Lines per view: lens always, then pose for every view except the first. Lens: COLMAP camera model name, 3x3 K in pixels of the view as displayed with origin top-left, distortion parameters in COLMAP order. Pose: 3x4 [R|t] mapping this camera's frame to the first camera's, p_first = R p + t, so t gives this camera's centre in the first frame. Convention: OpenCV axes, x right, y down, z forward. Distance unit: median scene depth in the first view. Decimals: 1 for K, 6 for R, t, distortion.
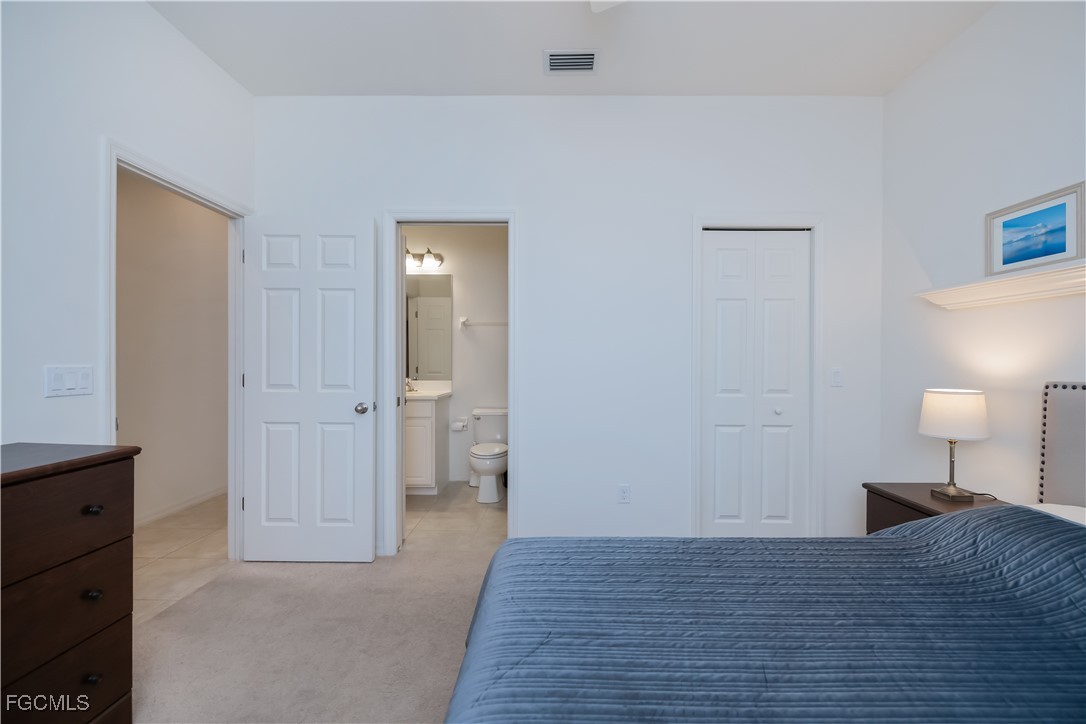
lens RADIAL K [[437.2, 0, 548.1], [0, 437.2, 366.0], [0, 0, 1]] dist [-0.000952, -0.000275]
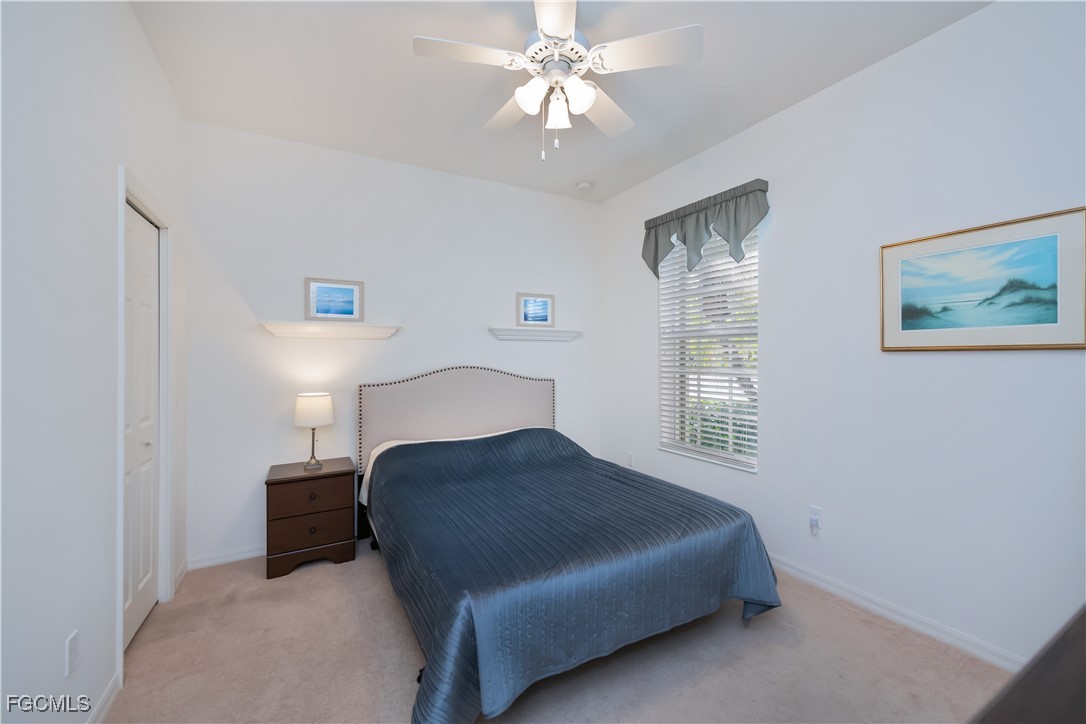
lens RADIAL K [[437.2, 0, 548.1], [0, 437.2, 366.0], [0, 0, 1]] dist [-0.000952, -0.000275]
pose [[-0.498196, -0.011509, 0.866988, -0.820468], [0.018689, 0.999537, 0.024008, -0.065266], [-0.866863, 0.028164, -0.497751, 1.139912]]
